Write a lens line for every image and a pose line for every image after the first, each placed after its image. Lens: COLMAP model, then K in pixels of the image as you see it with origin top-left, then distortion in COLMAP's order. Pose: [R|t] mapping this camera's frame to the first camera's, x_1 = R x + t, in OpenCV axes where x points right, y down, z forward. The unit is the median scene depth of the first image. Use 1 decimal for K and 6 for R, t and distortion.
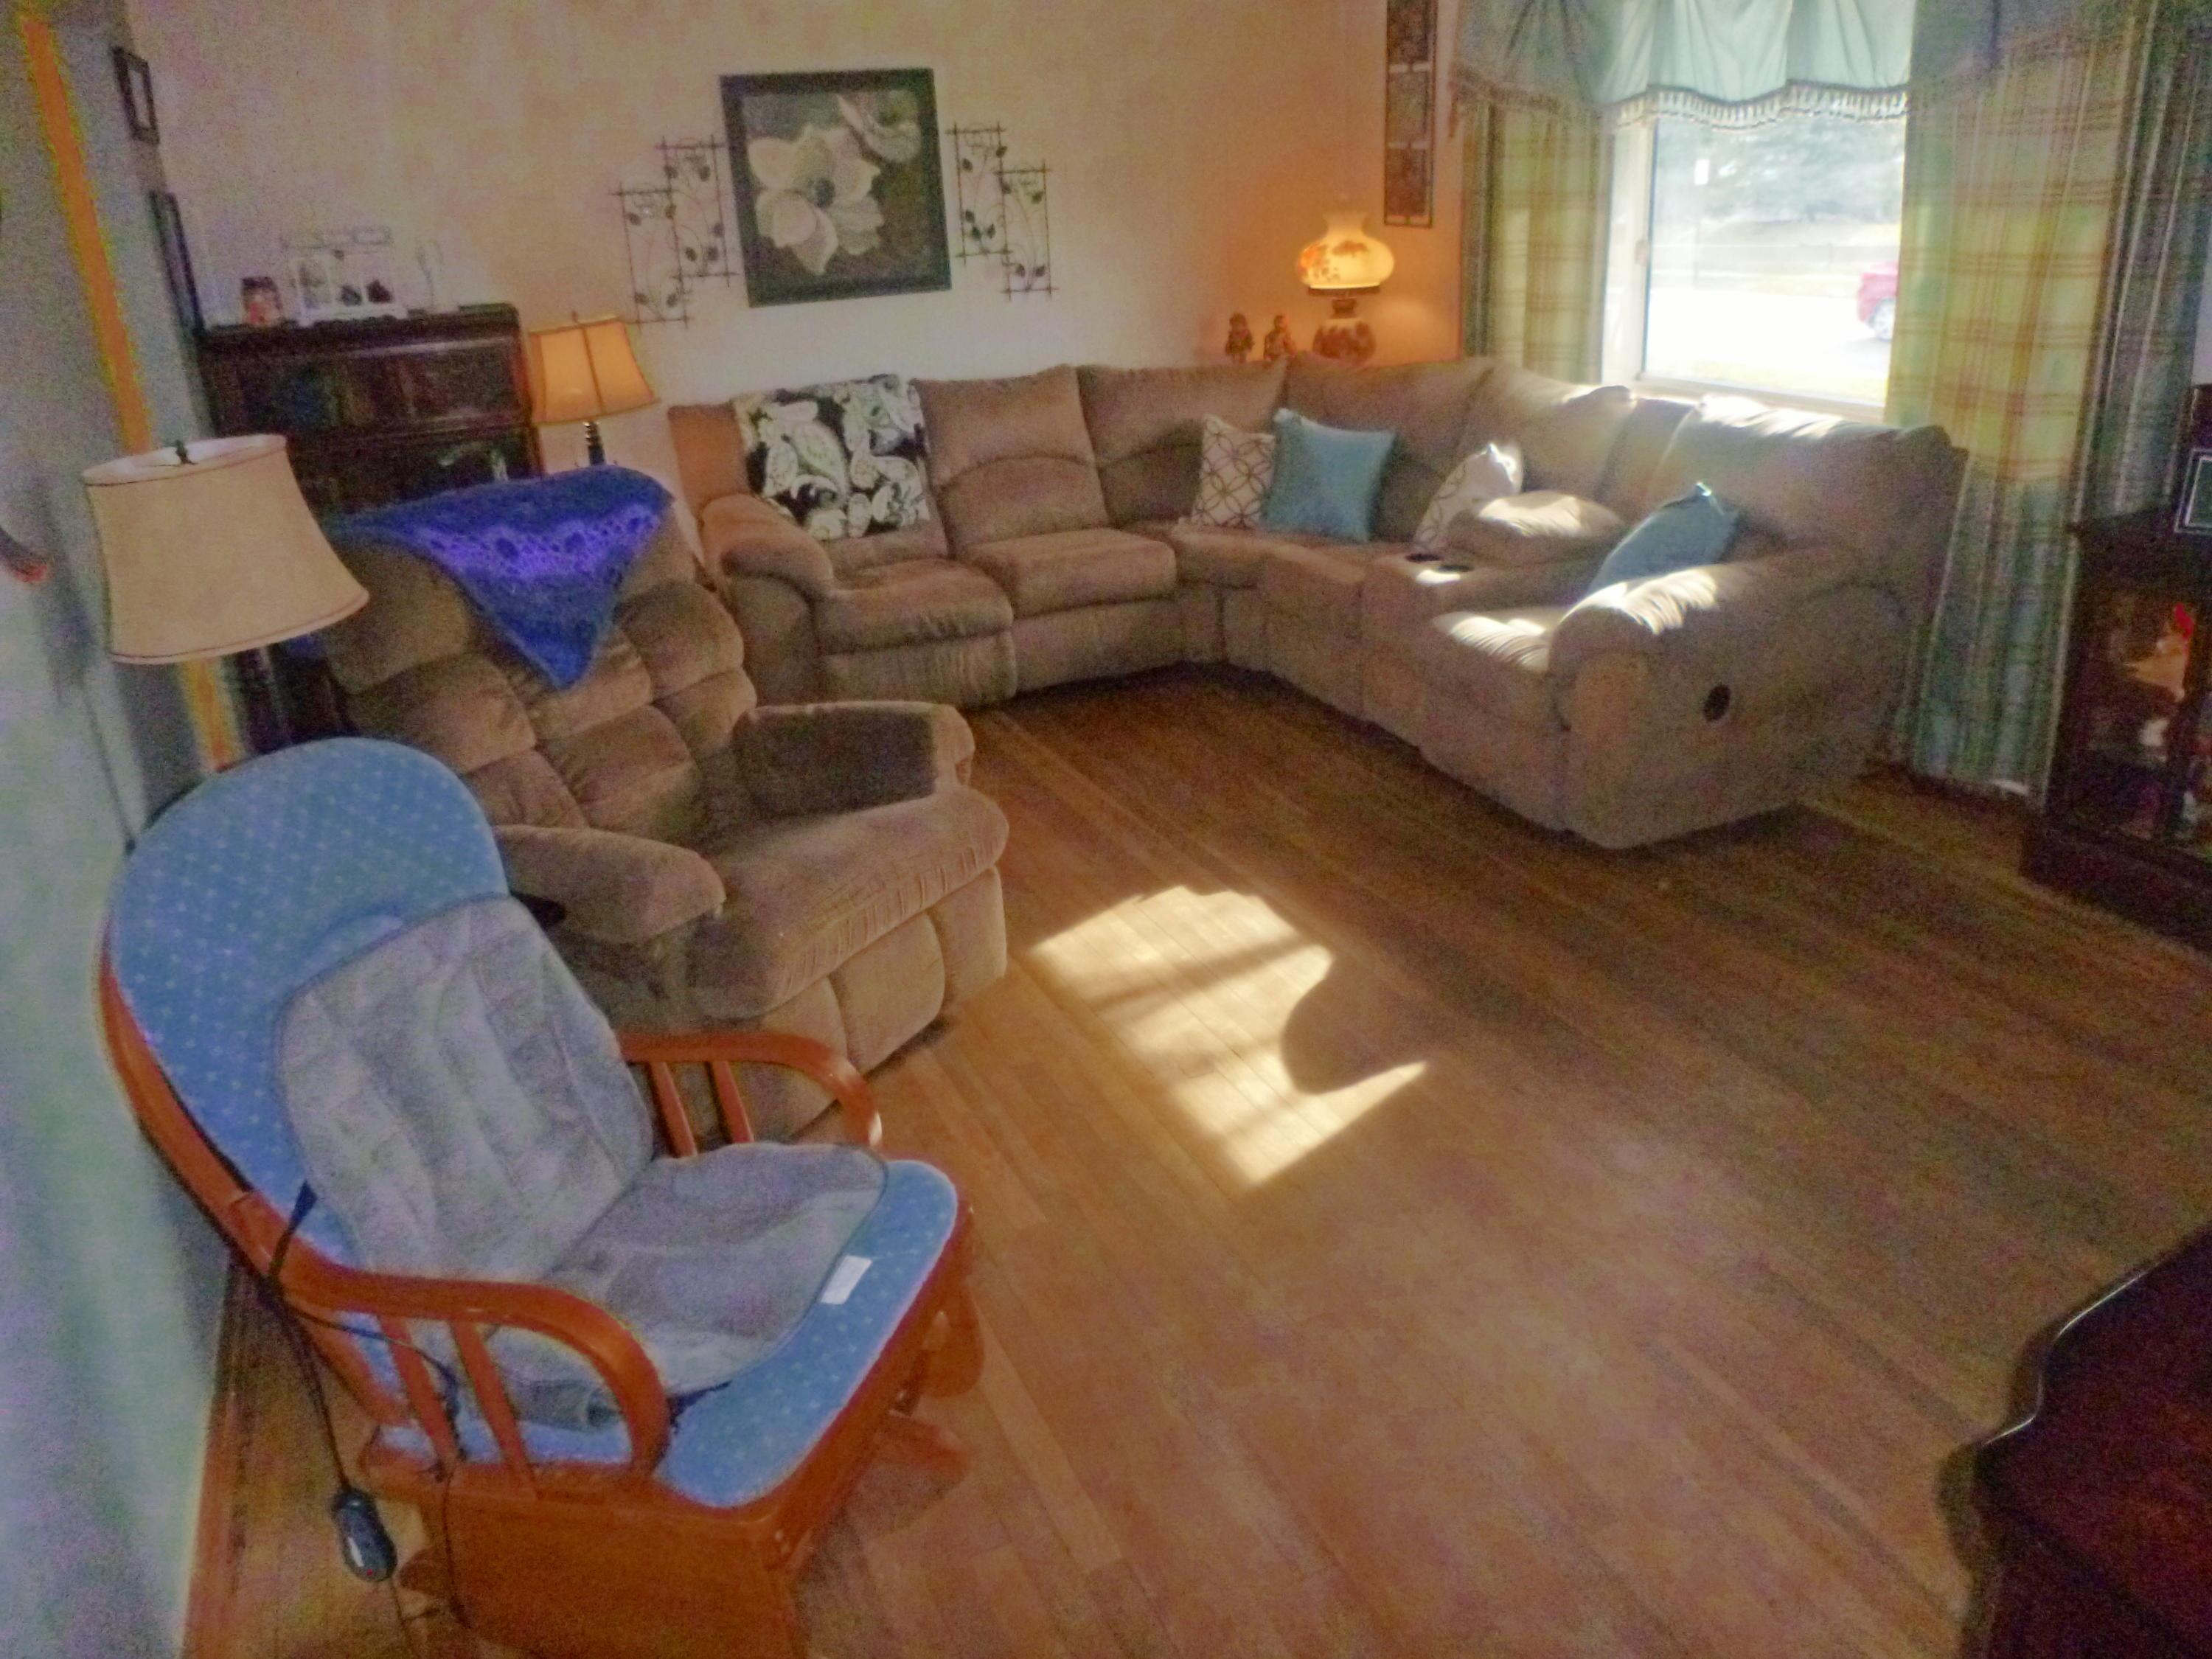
lens RADIAL K [[1632.9, 0, 1101.4], [0, 1632.9, 815.9], [0, 0, 1]] dist [-0.000692, 0.002851]
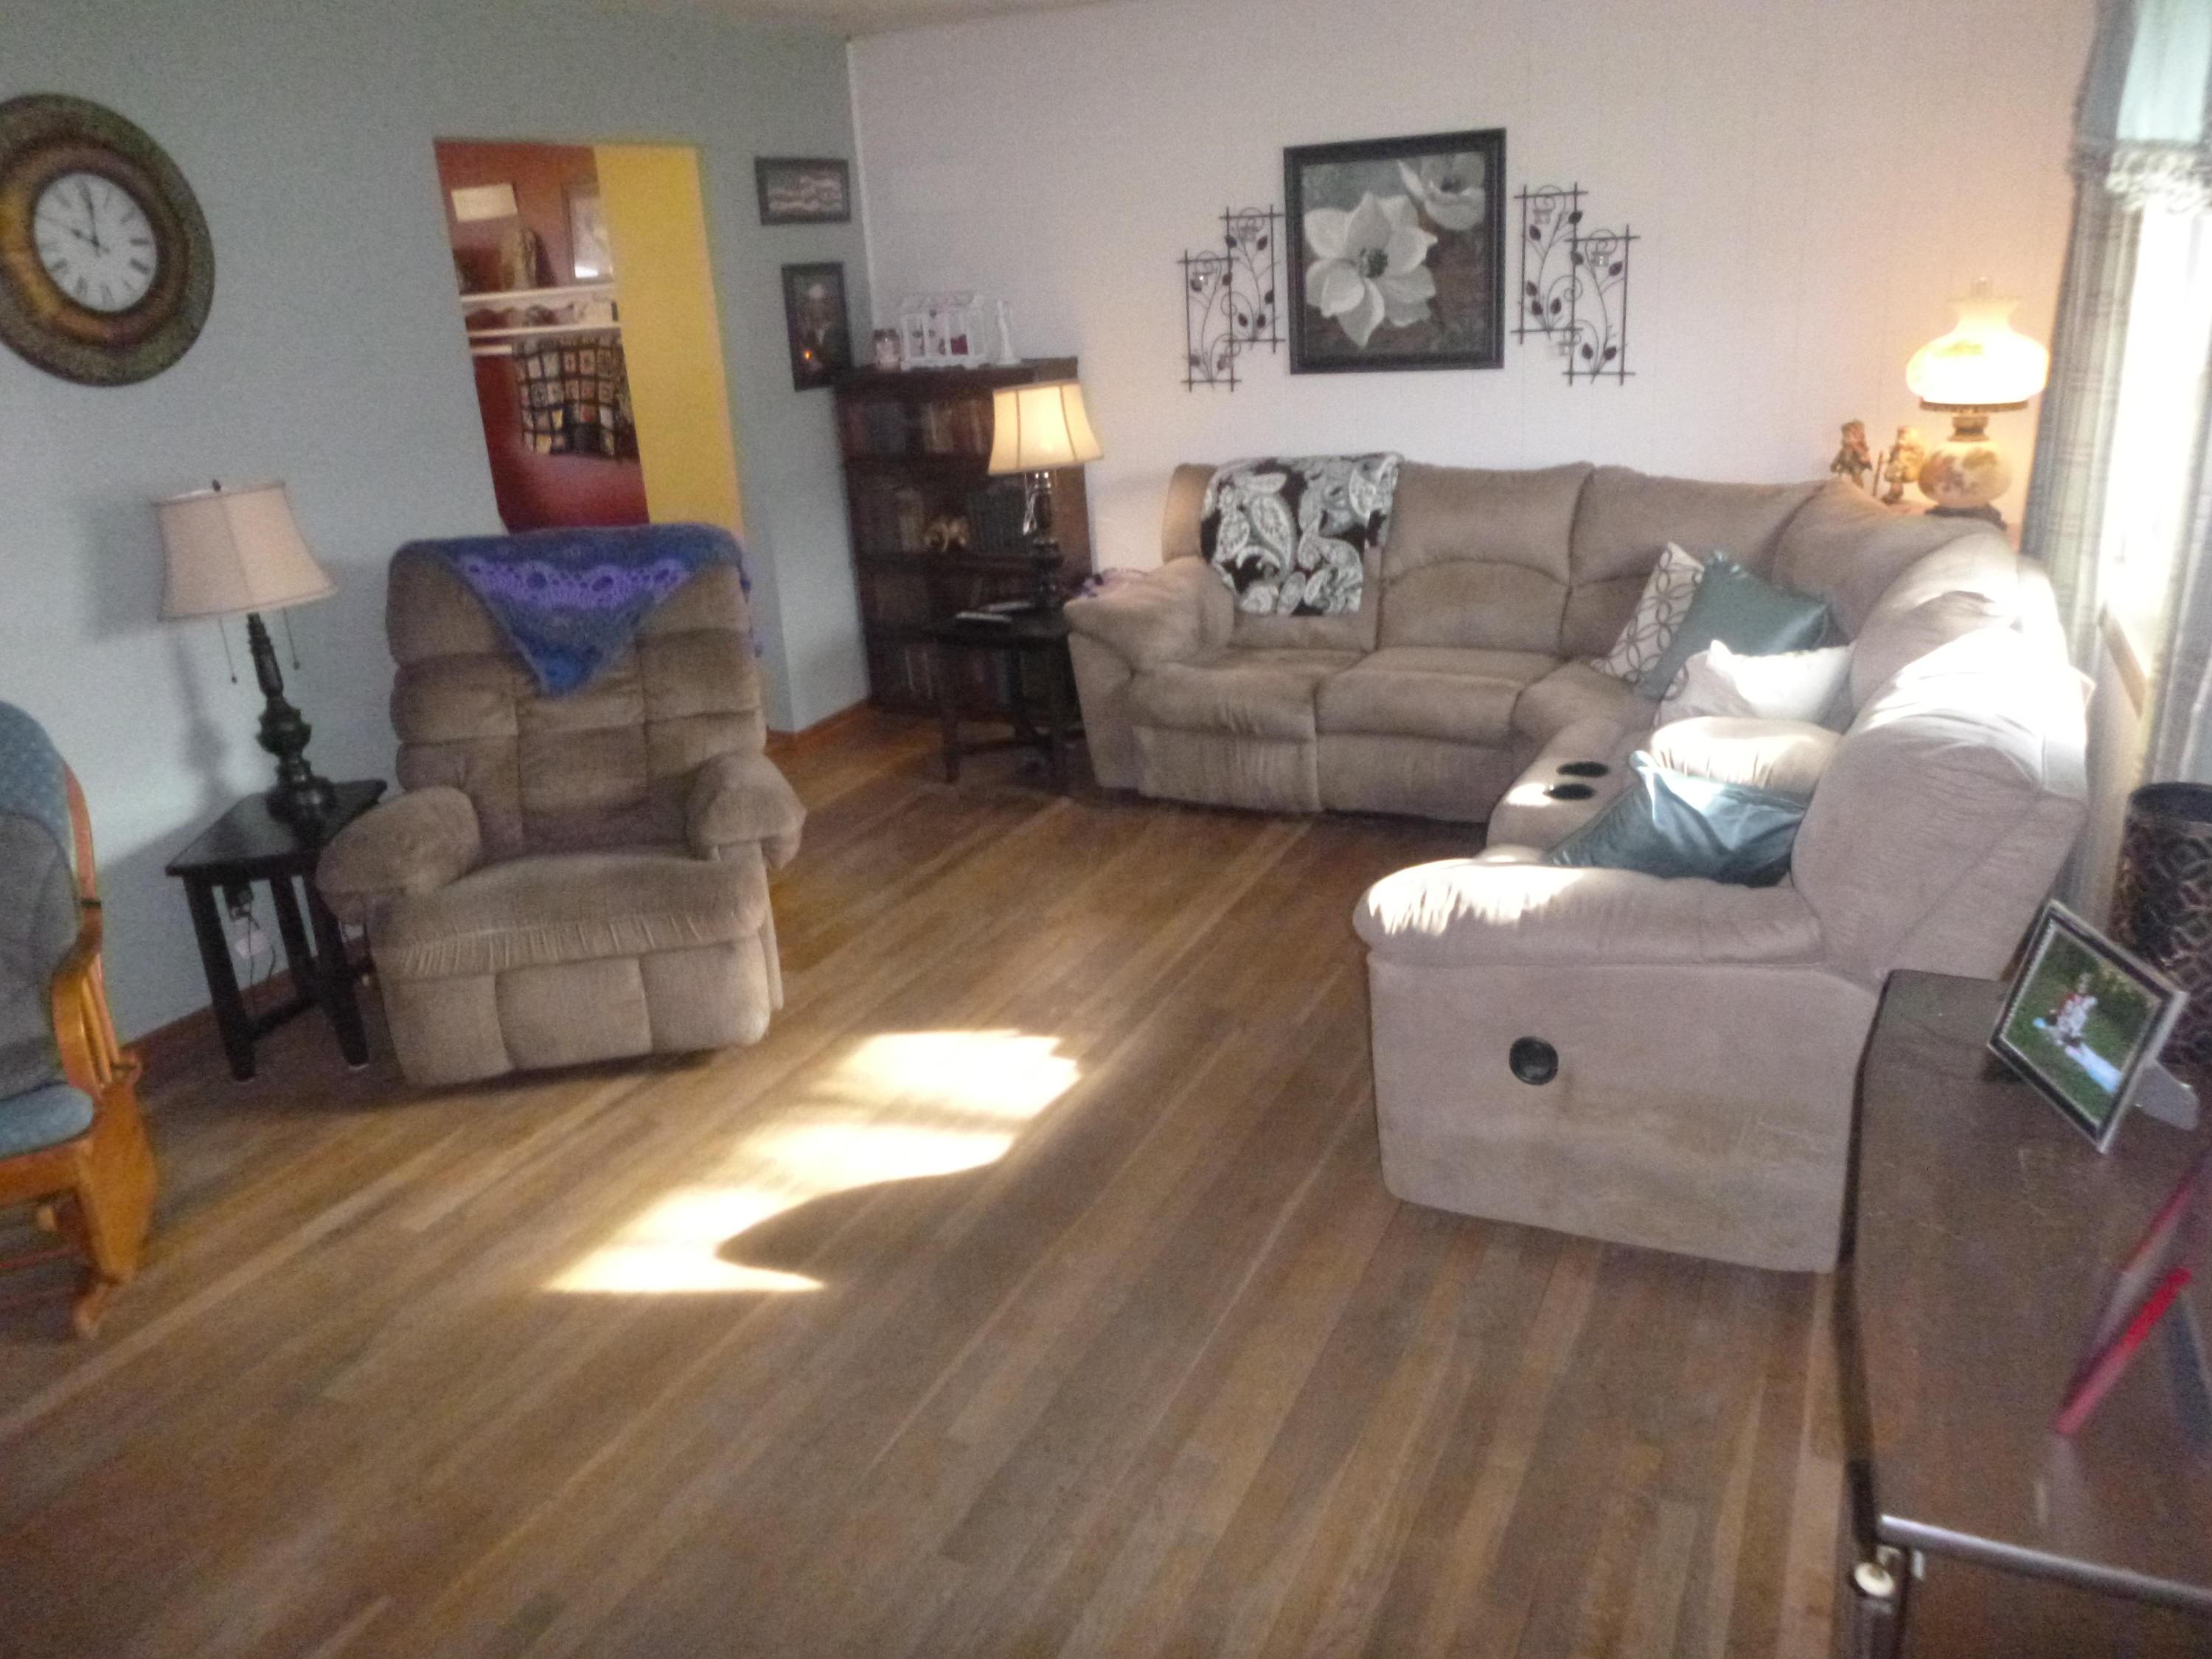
lens RADIAL K [[1632.9, 0, 1101.4], [0, 1632.9, 815.9], [0, 0, 1]] dist [-0.000692, 0.002851]
pose [[0.663188, 0.260279, -0.701738, 0.493728], [-0.255065, 0.960056, 0.115038, -0.139427], [0.703650, 0.102697, 0.703086, 0.244699]]
